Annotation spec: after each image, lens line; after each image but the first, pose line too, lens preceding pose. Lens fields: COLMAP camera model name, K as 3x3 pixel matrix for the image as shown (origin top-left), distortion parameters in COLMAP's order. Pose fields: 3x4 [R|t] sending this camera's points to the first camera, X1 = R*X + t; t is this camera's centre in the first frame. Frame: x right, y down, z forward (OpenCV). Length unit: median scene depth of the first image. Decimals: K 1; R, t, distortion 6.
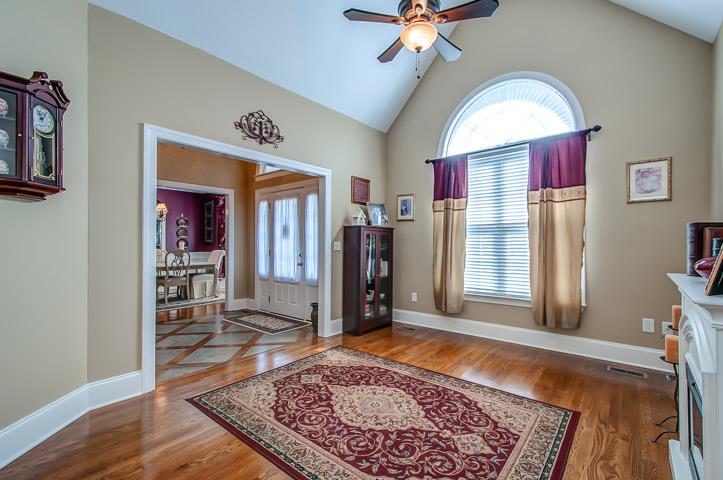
lens RADIAL K [[313.4, 0, 385.4], [0, 313.4, 239.7], [0, 0, 1]] dist [0.008638, -0.006444]
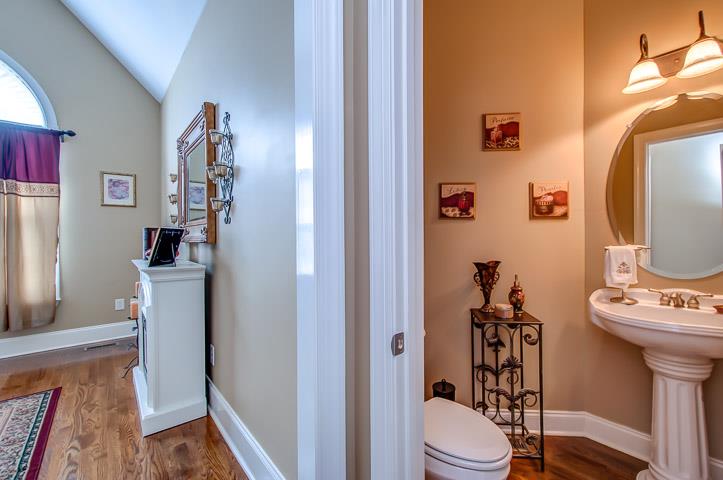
lens RADIAL K [[313.4, 0, 385.4], [0, 313.4, 239.7], [0, 0, 1]] dist [0.008638, -0.006444]
pose [[0.179647, -0.018696, 0.983553, -0.218266], [-0.004418, 0.999794, 0.019811, -0.014385], [-0.983721, -0.007905, 0.179527, -0.282636]]
